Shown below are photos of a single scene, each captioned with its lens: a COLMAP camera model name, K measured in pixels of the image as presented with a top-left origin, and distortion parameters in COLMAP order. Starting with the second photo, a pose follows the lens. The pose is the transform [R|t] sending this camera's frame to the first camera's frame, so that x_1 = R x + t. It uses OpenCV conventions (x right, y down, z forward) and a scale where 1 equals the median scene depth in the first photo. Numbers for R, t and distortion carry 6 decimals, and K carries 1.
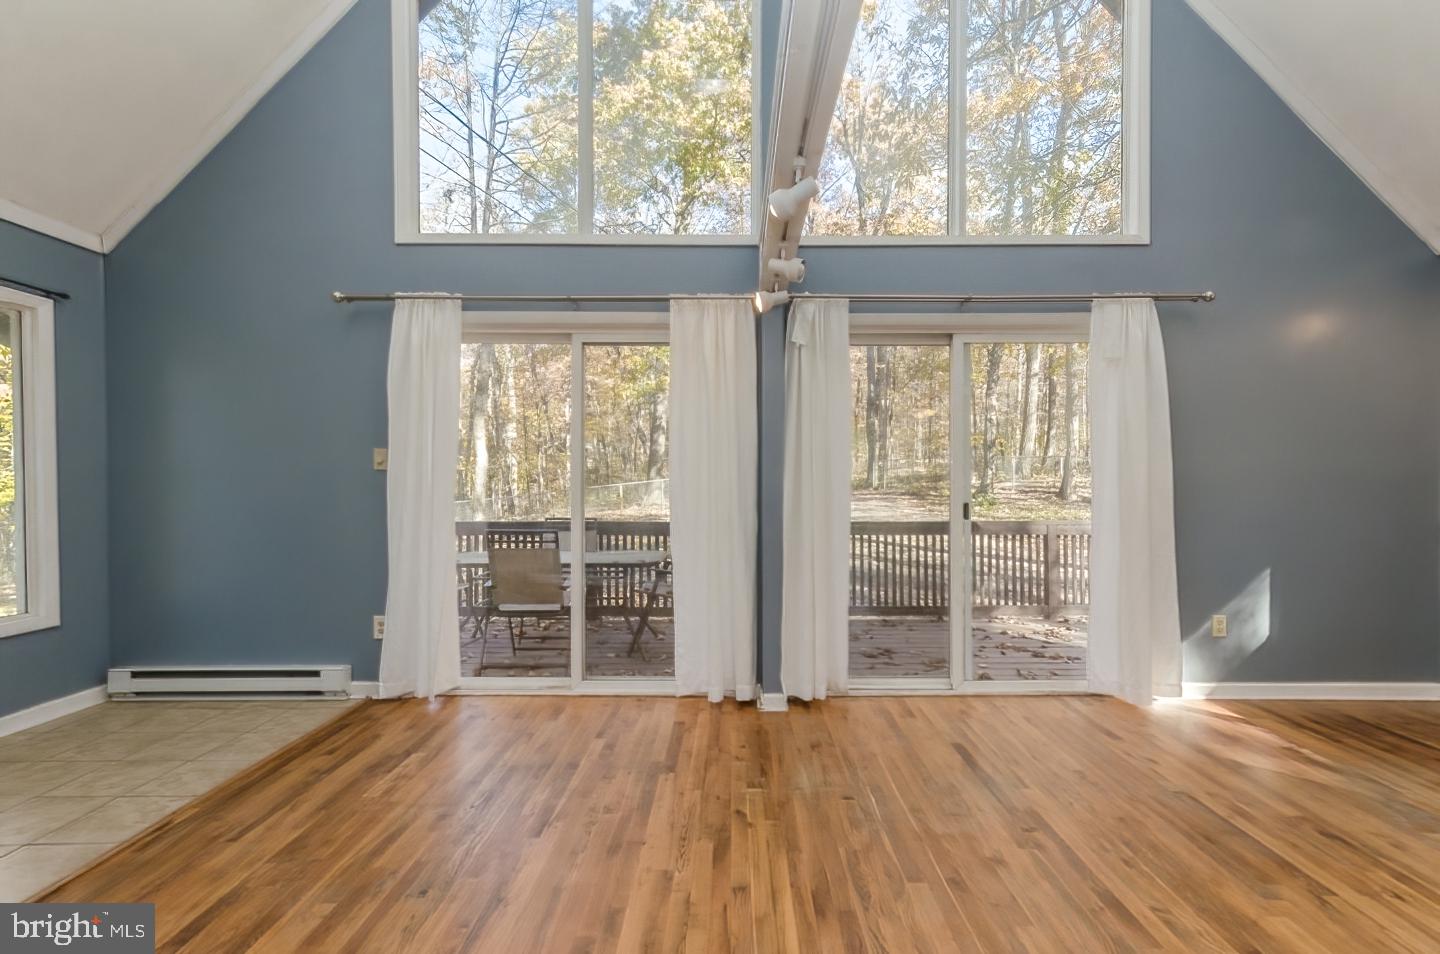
lens RADIAL K [[641.3, 0, 740.8], [0, 641.3, 487.8], [0, 0, 1]] dist [0.004661, 0.000383]
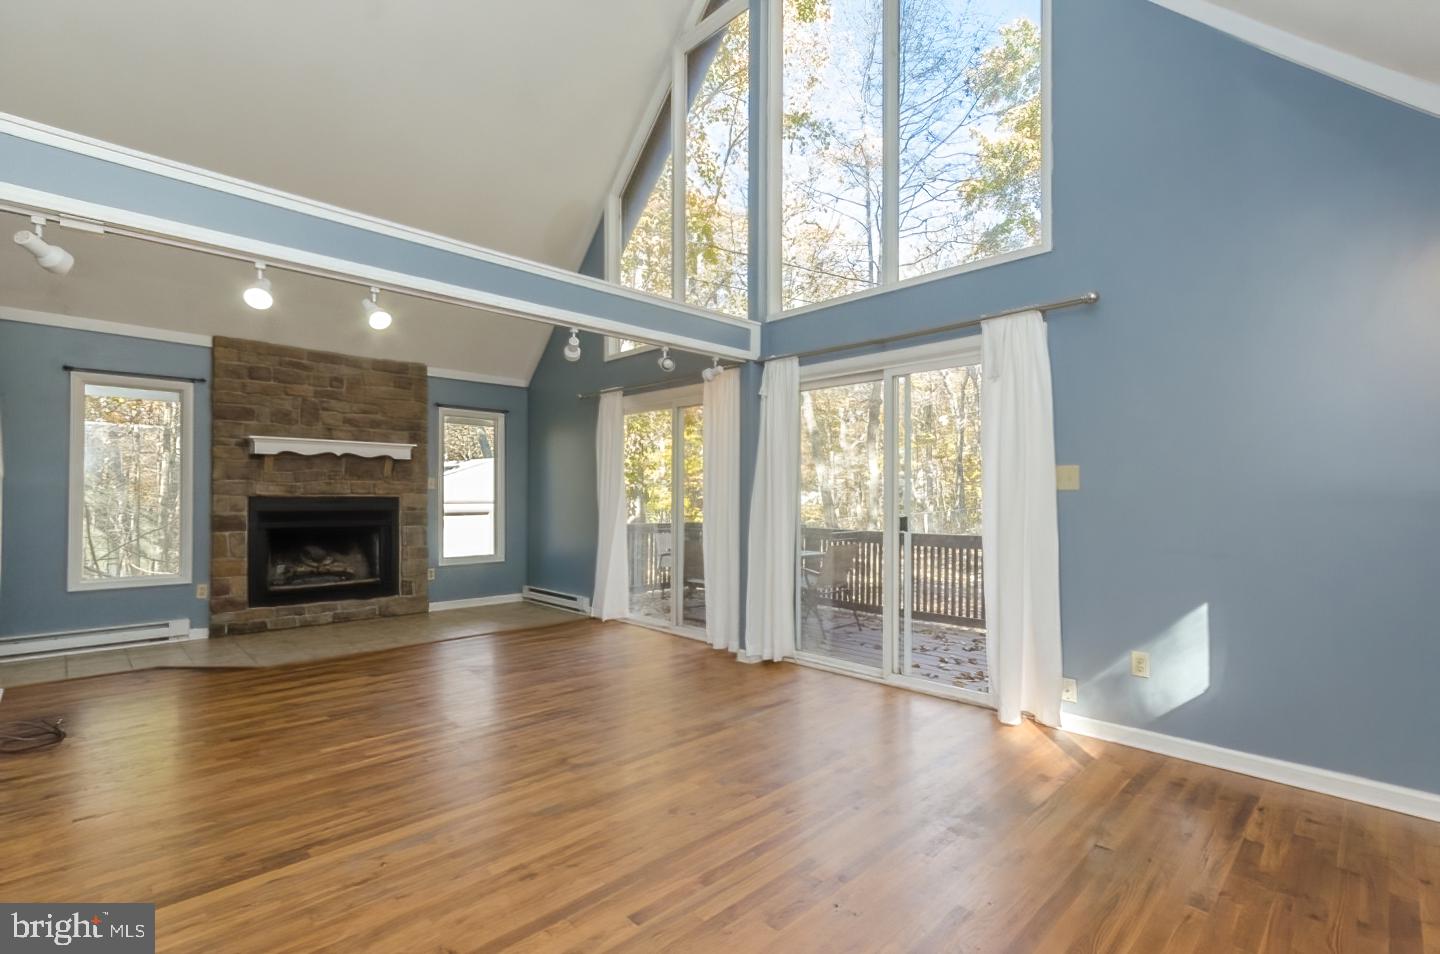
lens RADIAL K [[656.0, 0, 746.5], [0, 656.0, 494.7], [0, 0, 1]] dist [0.003542, 0.000429]
pose [[0.711713, 0.000097, -0.702470, 1.025575], [-0.010395, 0.999892, -0.010394, 0.000453], [0.702393, 0.014700, 0.711637, -0.010600]]
